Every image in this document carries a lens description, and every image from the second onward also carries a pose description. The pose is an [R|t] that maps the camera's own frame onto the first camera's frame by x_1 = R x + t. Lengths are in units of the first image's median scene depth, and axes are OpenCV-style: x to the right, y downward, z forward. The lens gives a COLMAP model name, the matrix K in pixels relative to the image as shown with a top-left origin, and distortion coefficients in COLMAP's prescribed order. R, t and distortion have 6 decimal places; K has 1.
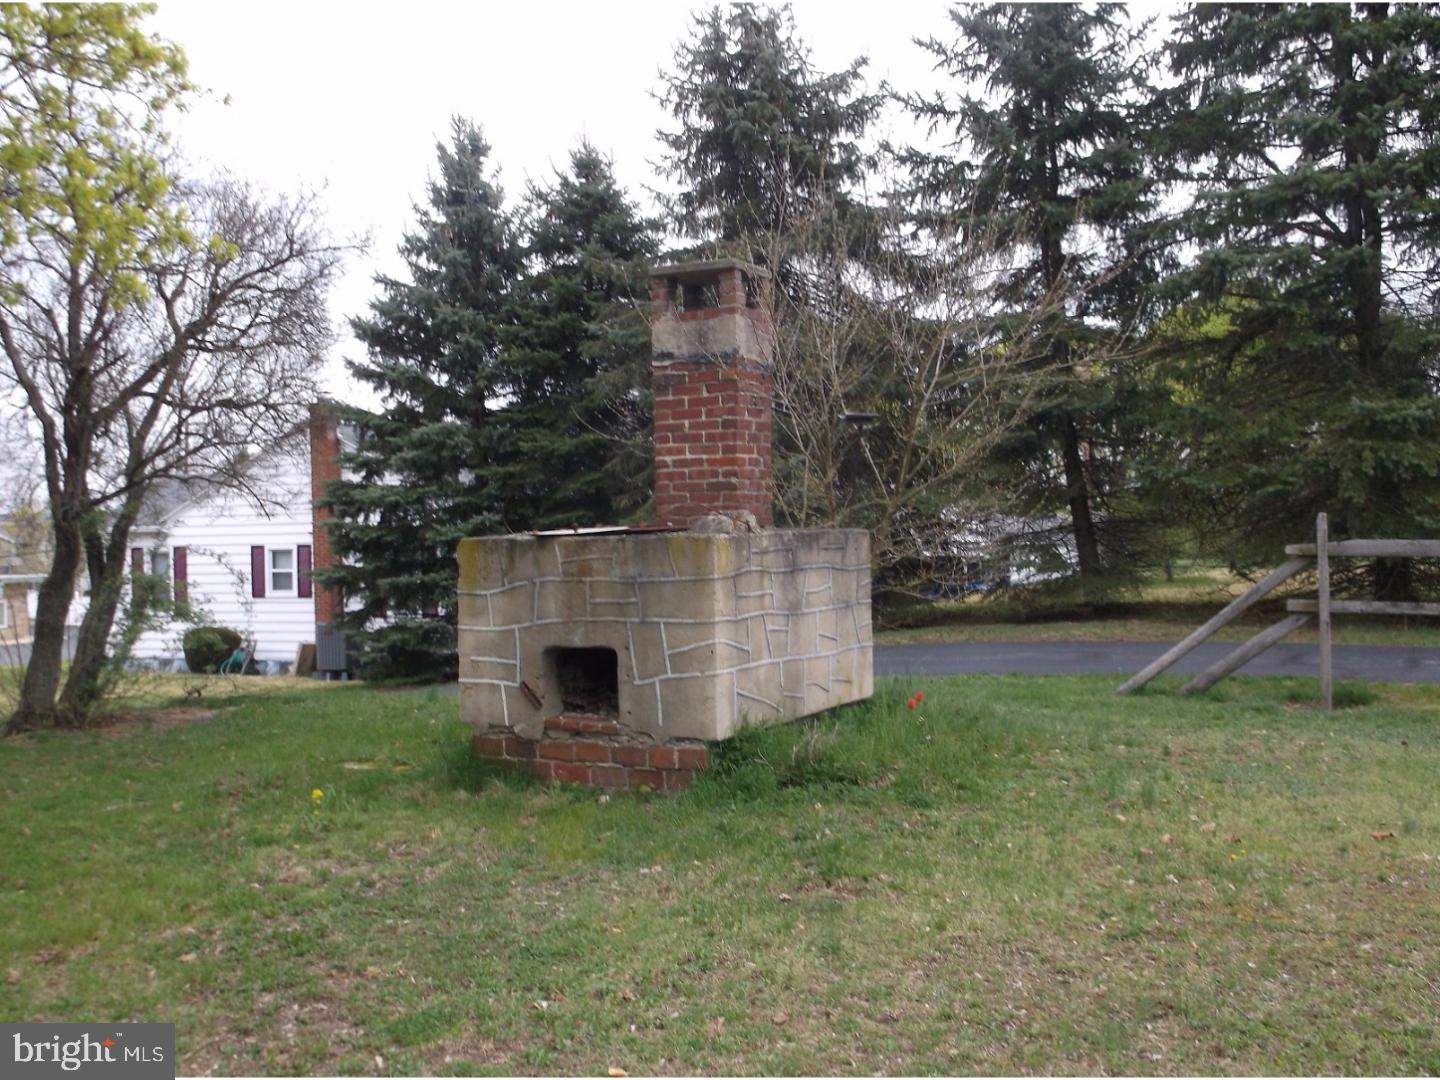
lens RADIAL K [[1410.9, 0, 719.7], [0, 1410.9, 538.6], [0, 0, 1]] dist [-0.000163, 0.000000]
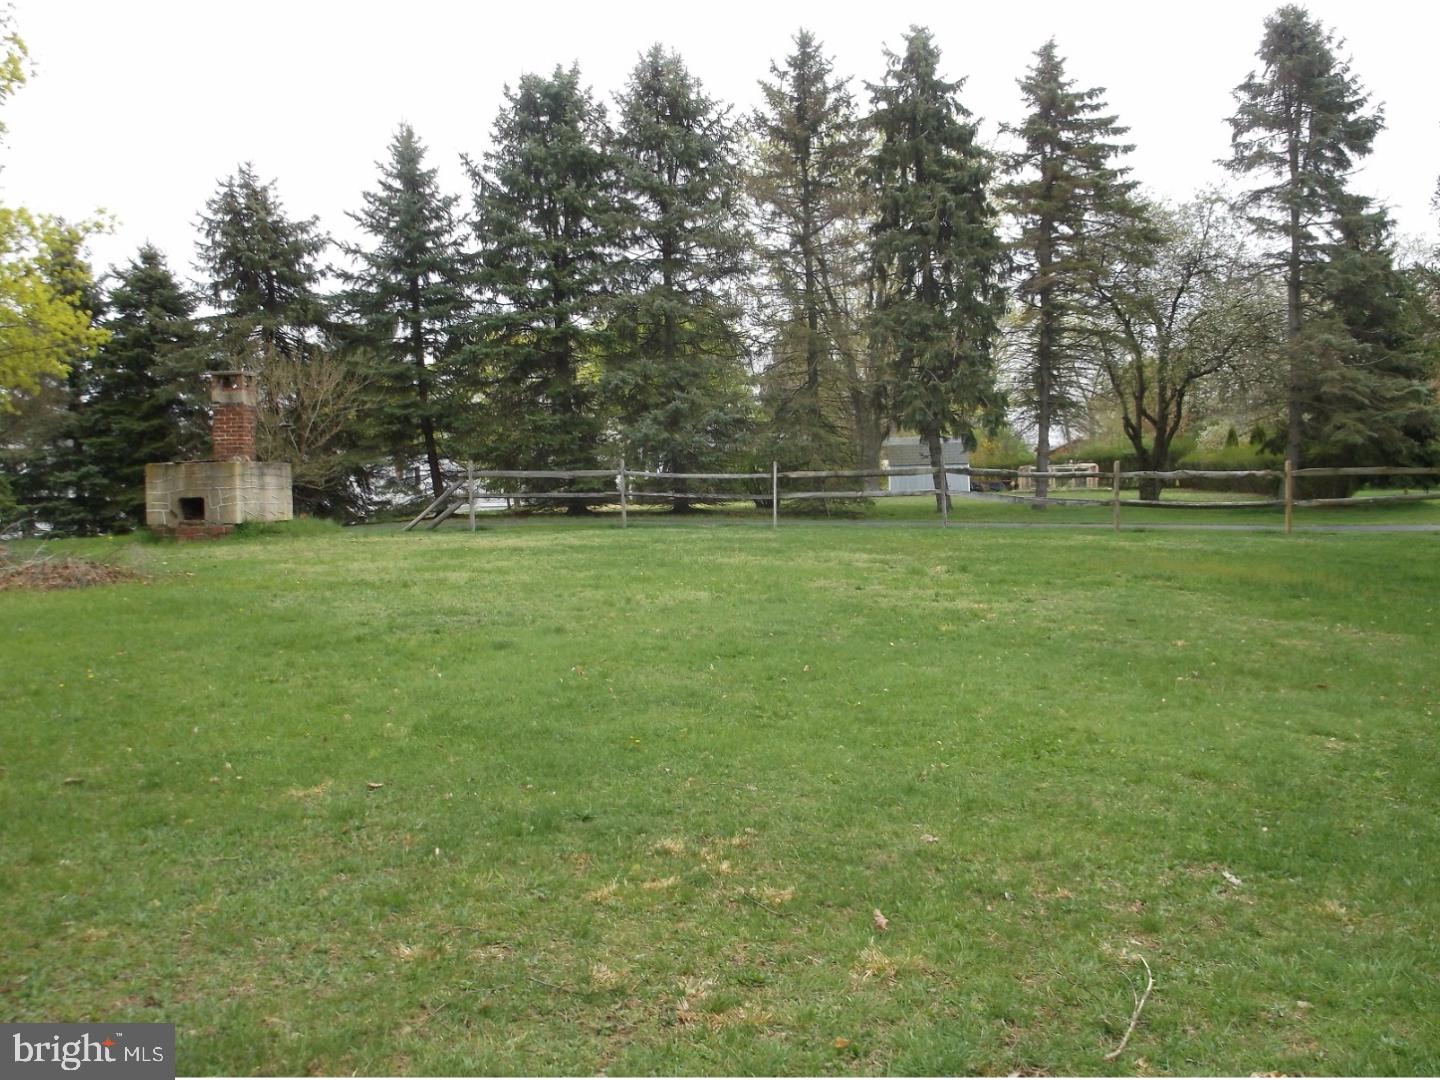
lens RADIAL K [[1410.9, 0, 715.9], [0, 1410.9, 541.5], [0, 0, 1]] dist [-0.000163, 0.000000]
pose [[0.946259, -0.008796, 0.323291, -0.003355], [0.002460, 0.999797, 0.020002, 0.042561], [-0.323402, -0.018132, 0.946088, -0.886107]]
